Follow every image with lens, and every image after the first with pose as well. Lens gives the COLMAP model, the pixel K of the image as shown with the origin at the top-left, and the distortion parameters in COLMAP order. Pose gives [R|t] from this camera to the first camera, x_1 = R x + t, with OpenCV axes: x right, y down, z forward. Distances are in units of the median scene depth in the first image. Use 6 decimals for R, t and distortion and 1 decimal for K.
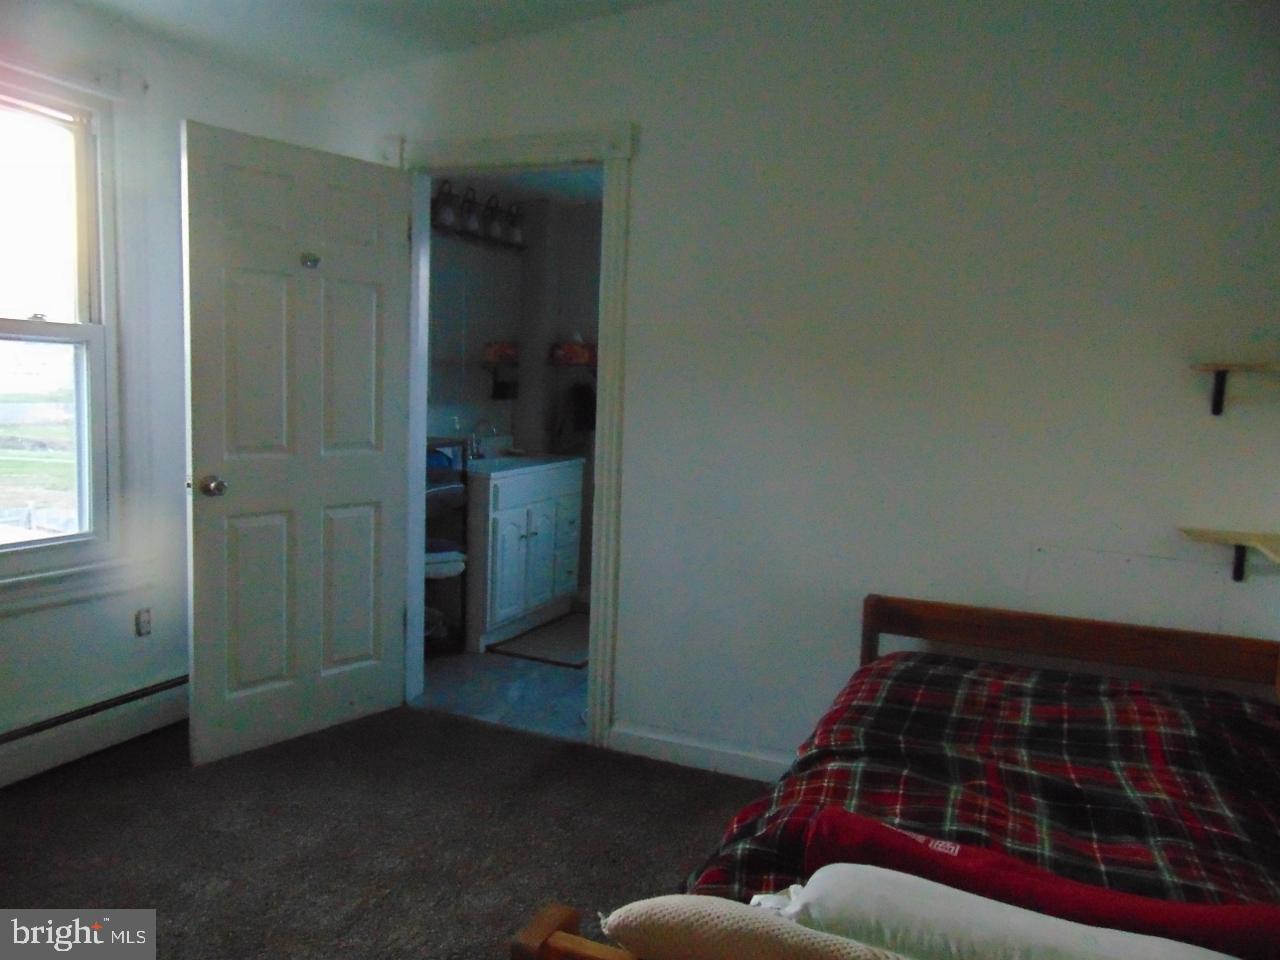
lens RADIAL K [[964.5, 0, 640.0], [0, 964.5, 480.0], [0, 0, 1]] dist [0.007104, 0.002083]
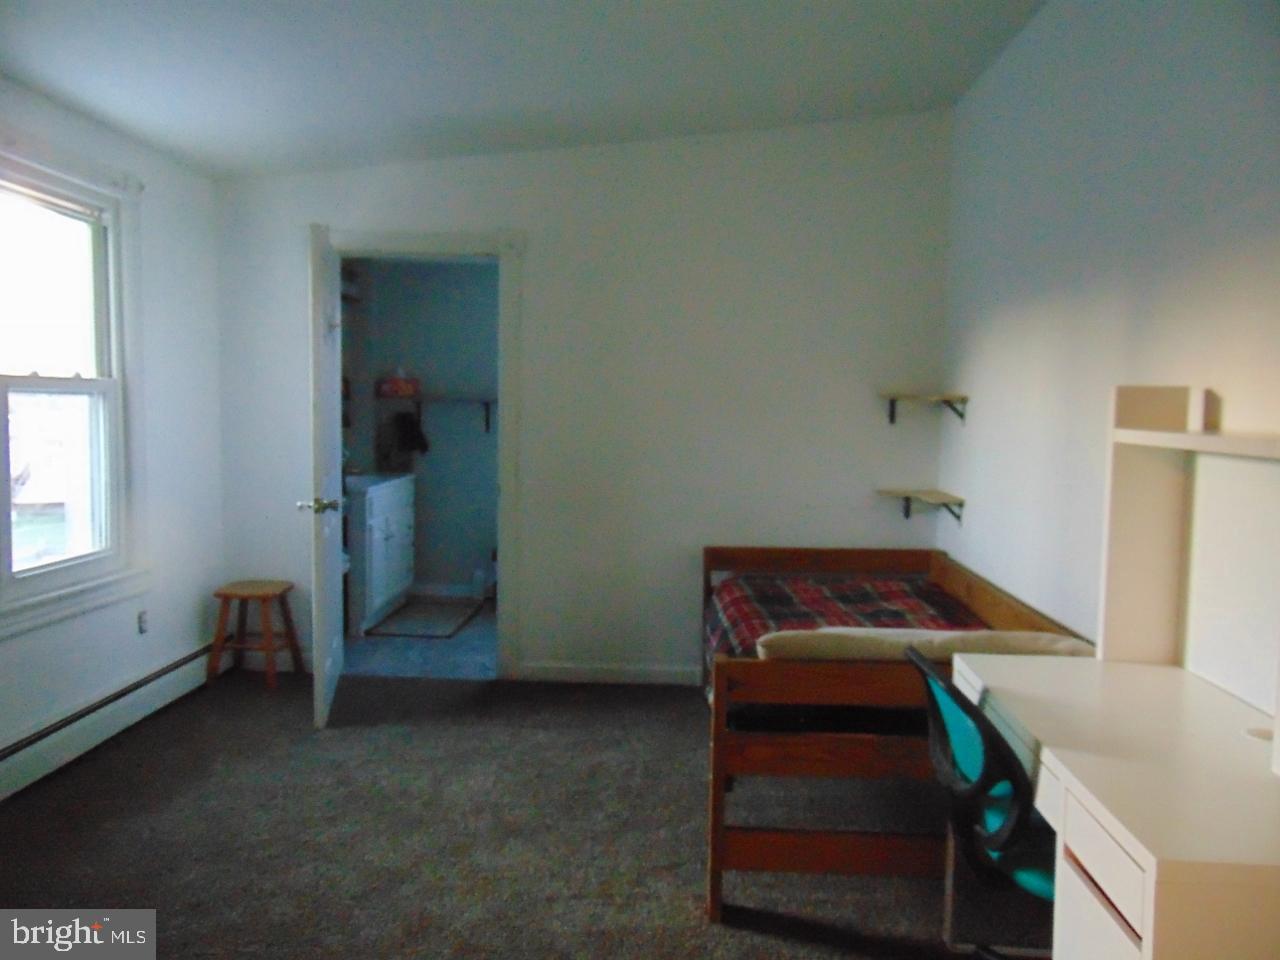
lens RADIAL K [[943.5, 0, 640.0], [0, 943.5, 480.0], [0, 0, 1]] dist [-0.002692, 0.001440]
pose [[0.930658, -0.053398, 0.361974, -0.378988], [0.059371, 0.998221, -0.005391, 0.014155], [-0.361042, 0.026508, 0.932173, -0.356630]]
